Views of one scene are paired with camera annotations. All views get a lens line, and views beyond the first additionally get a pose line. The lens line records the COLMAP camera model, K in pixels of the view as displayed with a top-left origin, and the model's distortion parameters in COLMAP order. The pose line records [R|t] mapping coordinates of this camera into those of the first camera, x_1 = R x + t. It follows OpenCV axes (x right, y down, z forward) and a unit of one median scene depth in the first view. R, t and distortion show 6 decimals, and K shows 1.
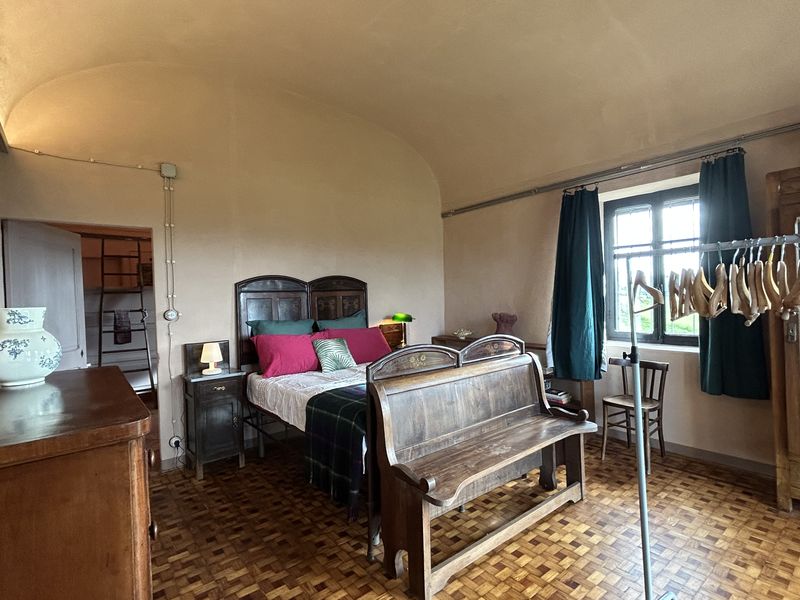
lens RADIAL K [[412.4, 0, 401.0], [0, 412.4, 299.3], [0, 0, 1]] dist [-0.006643, 0.005328]
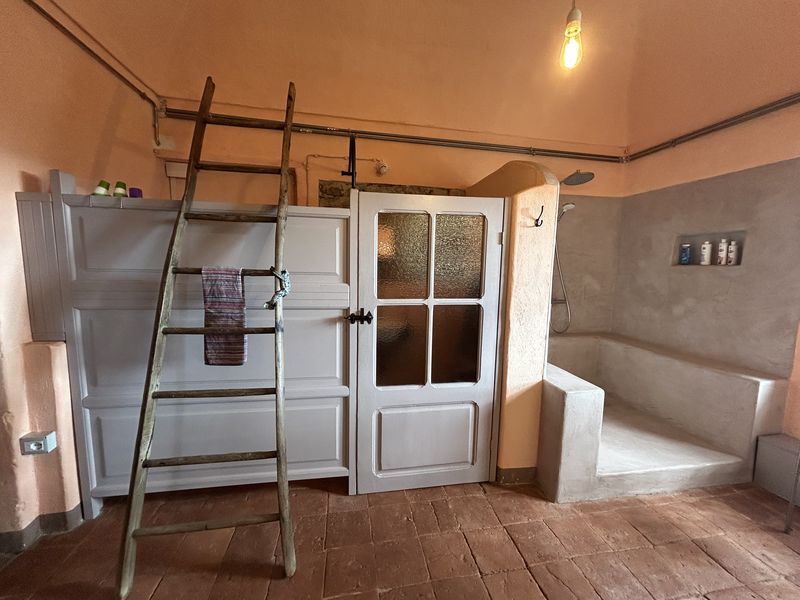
lens RADIAL K [[314.3, 0, 400.0], [0, 314.3, 298.9], [0, 0, 1]] dist [-0.003337, 0.000020]
pose [[0.876522, 0.098074, -0.471266, -0.420520], [-0.046790, 0.991747, 0.119364, 0.012898], [0.479083, -0.082574, 0.873877, 0.837103]]
